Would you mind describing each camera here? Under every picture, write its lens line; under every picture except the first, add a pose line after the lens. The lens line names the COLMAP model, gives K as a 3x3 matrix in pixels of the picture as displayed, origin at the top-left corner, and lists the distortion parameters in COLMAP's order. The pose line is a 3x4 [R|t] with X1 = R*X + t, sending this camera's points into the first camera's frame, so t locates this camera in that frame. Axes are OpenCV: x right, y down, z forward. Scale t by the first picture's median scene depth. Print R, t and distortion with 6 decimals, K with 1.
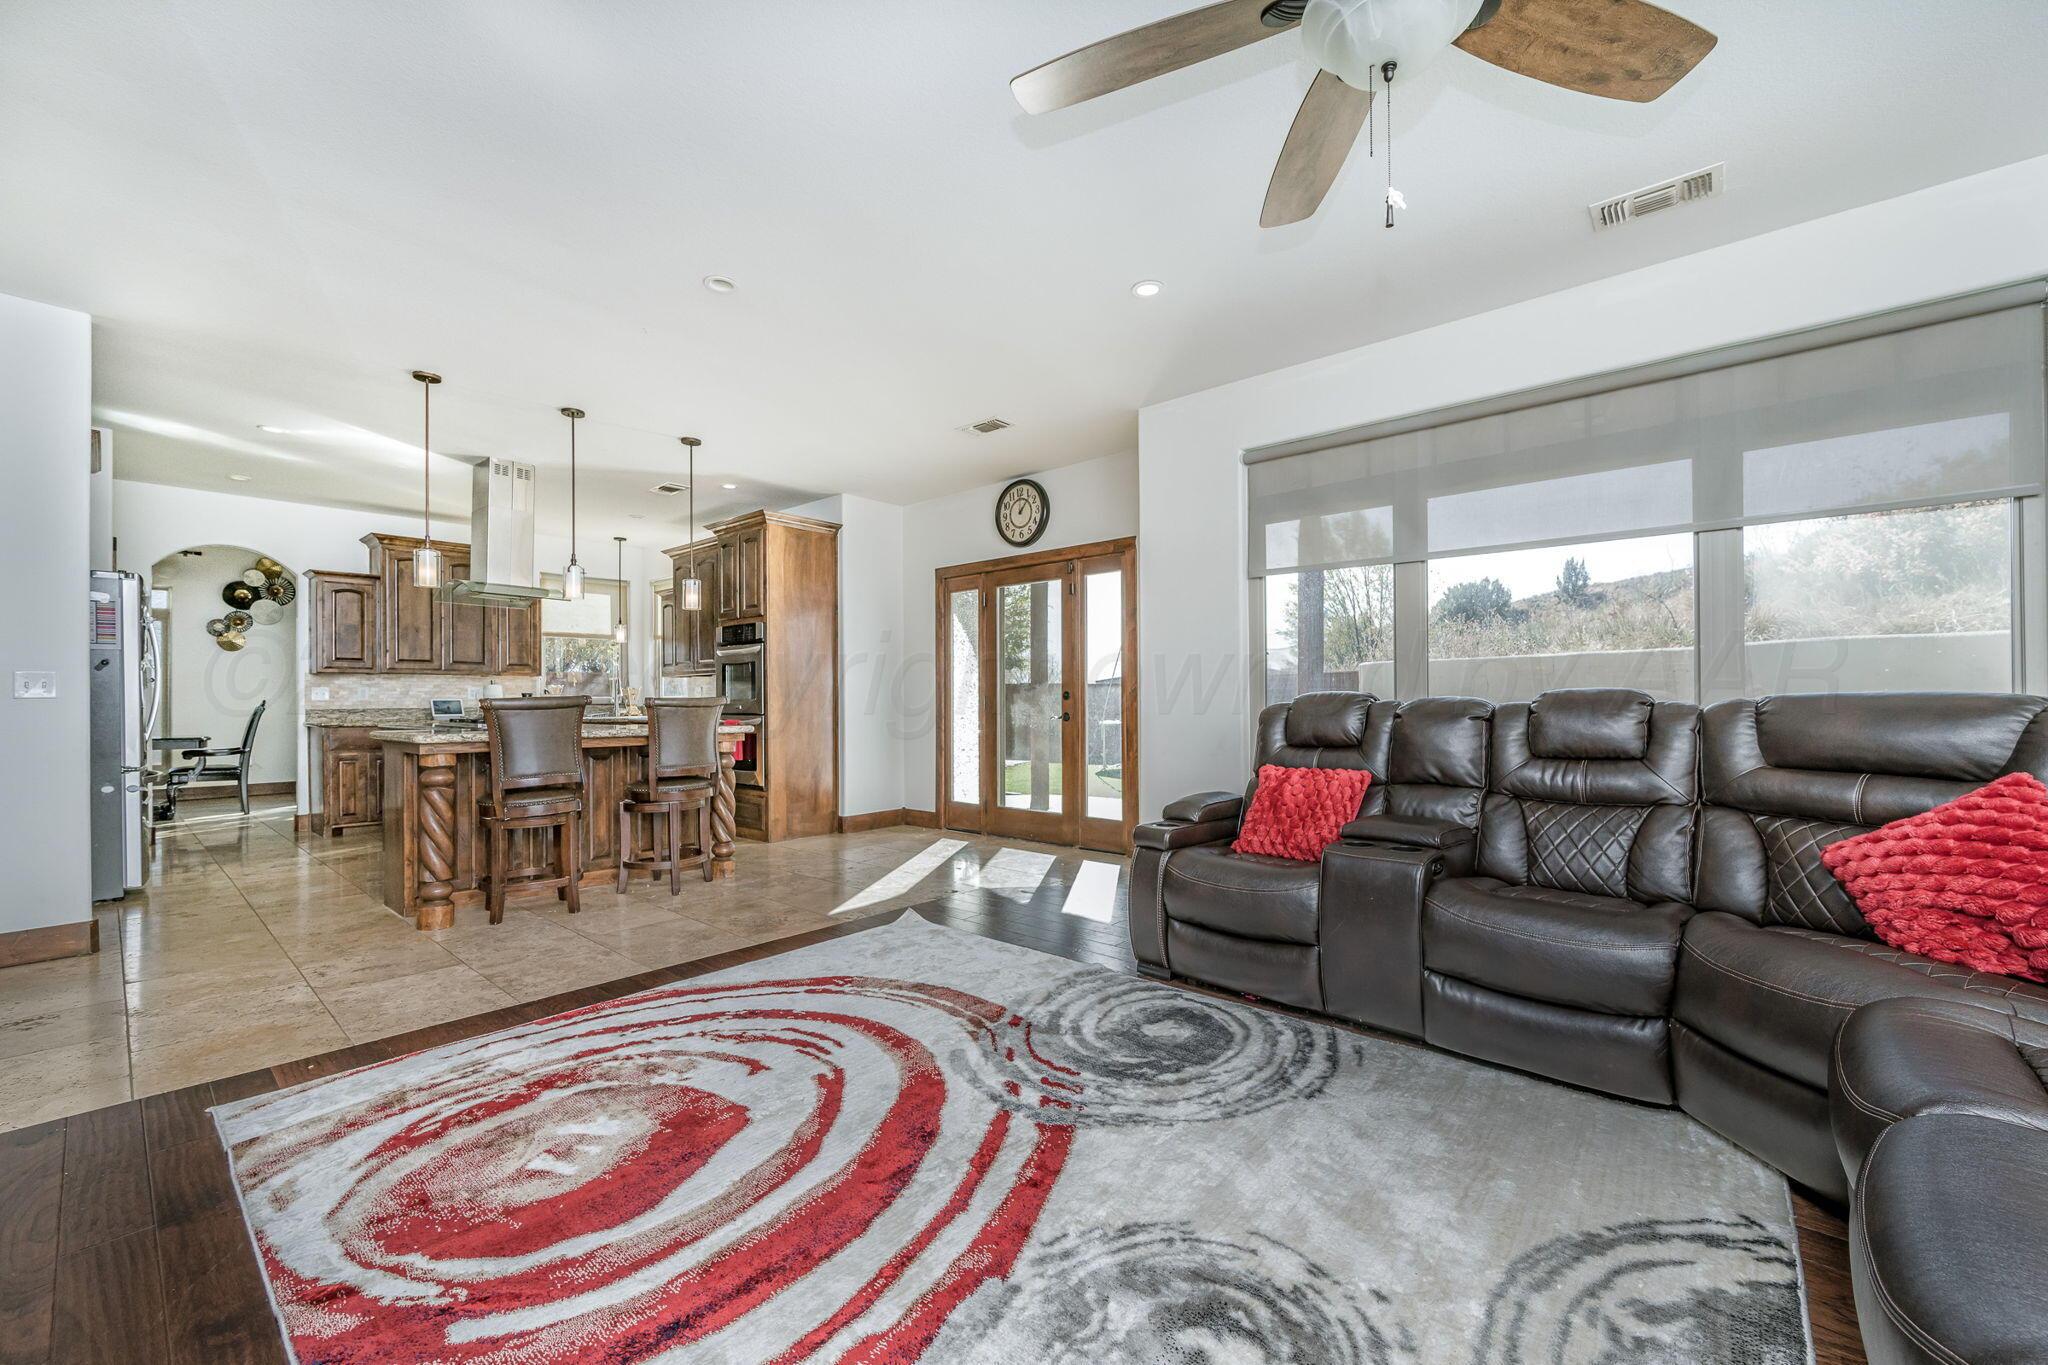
lens RADIAL K [[811.4, 0, 1047.9], [0, 811.4, 697.9], [0, 0, 1]] dist [-0.018364, -0.000140]
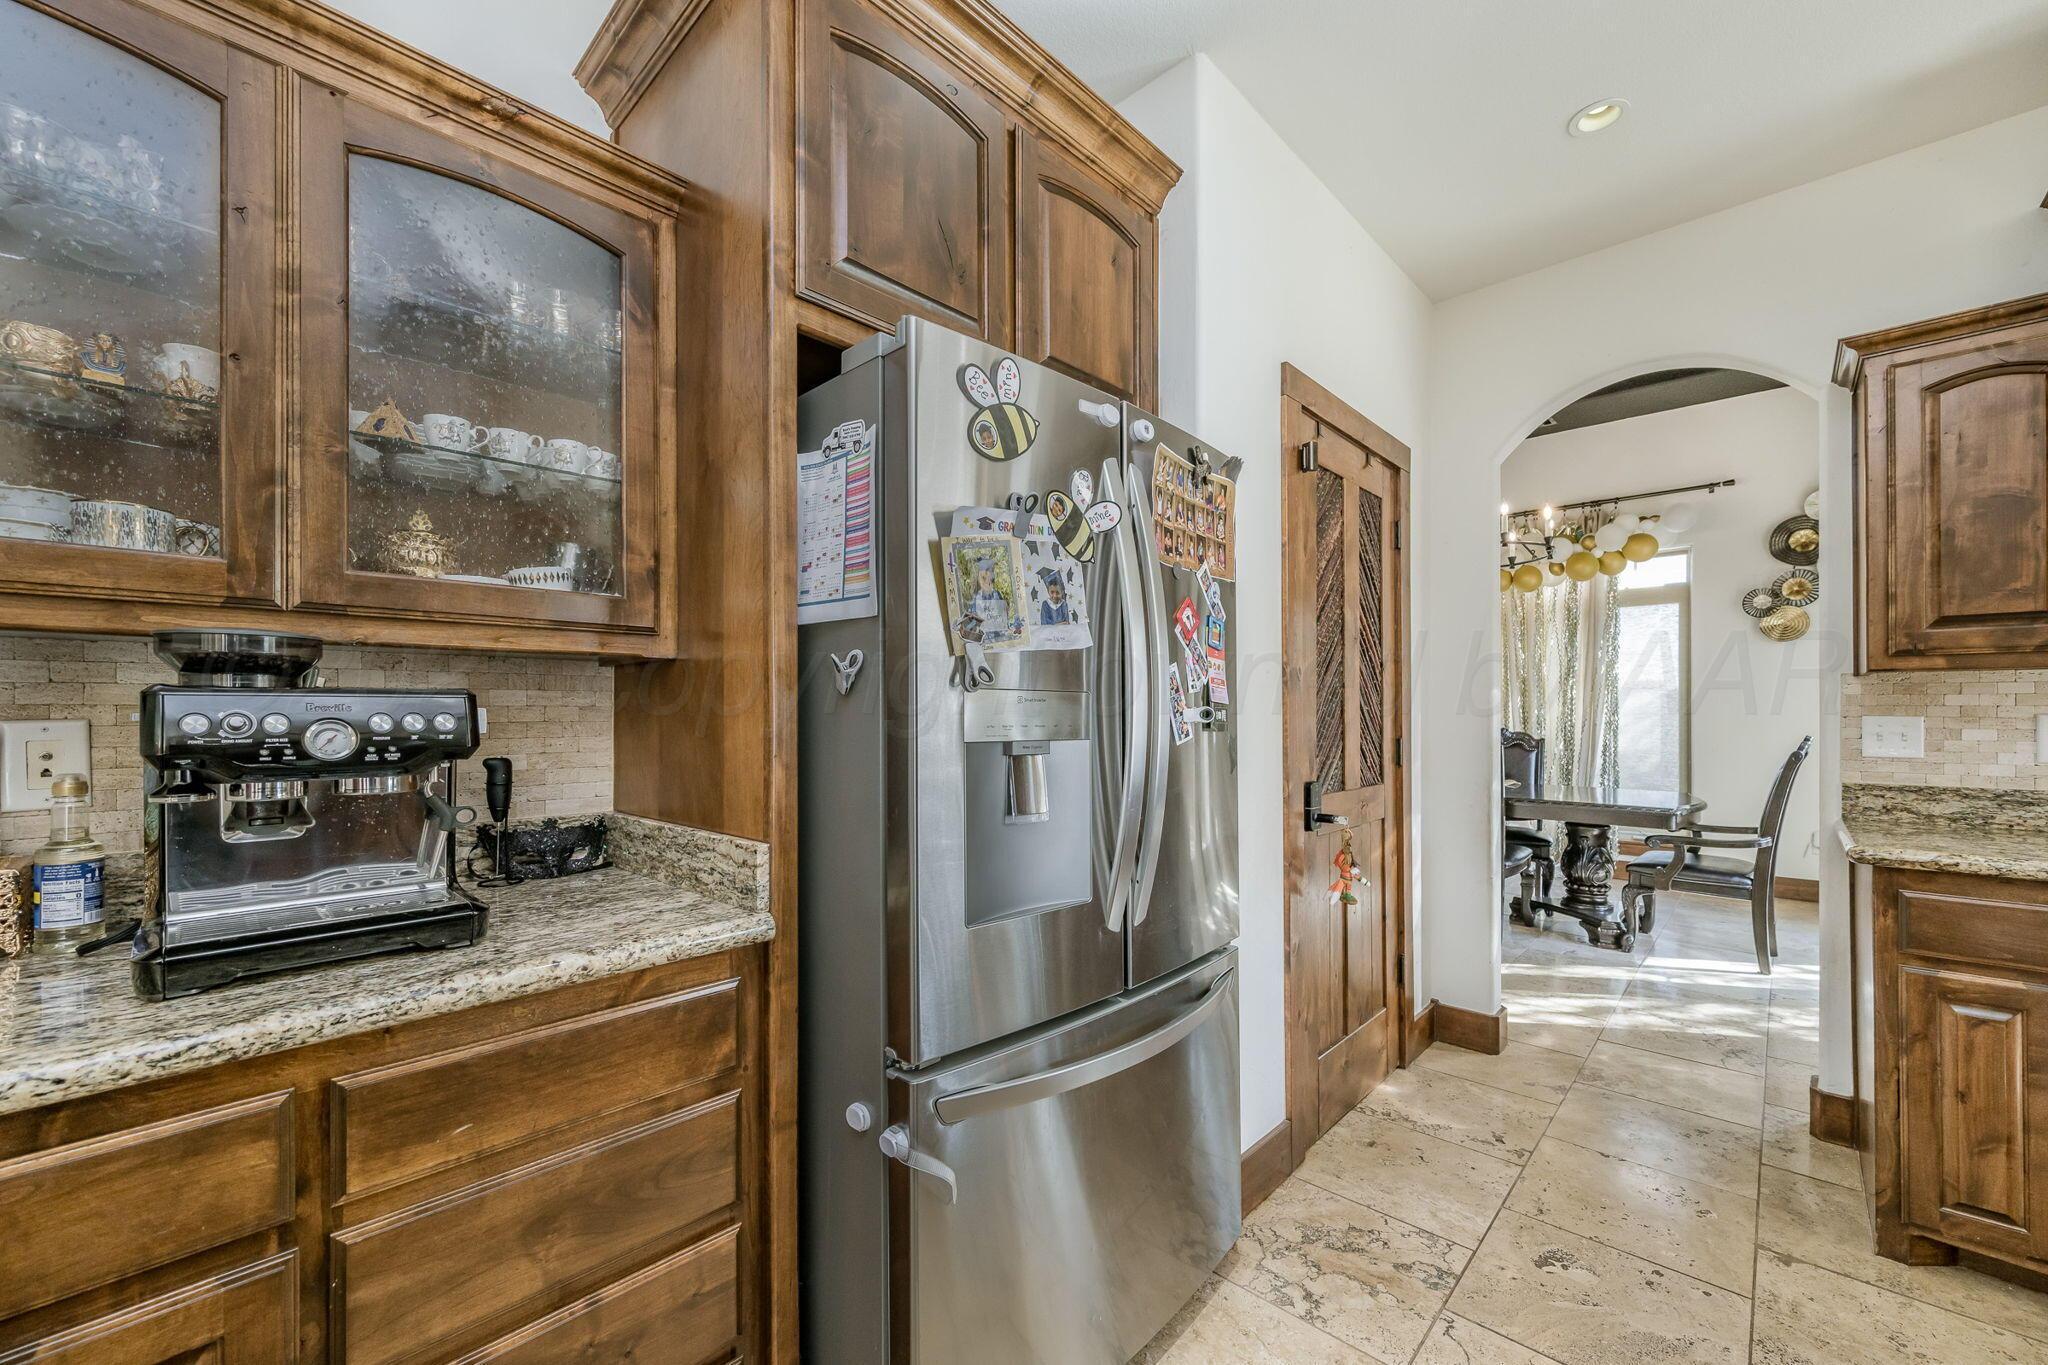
lens RADIAL K [[810.8, 0, 1029.6], [0, 810.8, 712.4], [0, 0, 1]] dist [-0.001202, -0.000150]
pose [[-0.059992, 0.004572, -0.998188, -0.562745], [0.005220, 0.999977, 0.004266, -0.018413], [0.998185, -0.004955, -0.060015, 0.670499]]
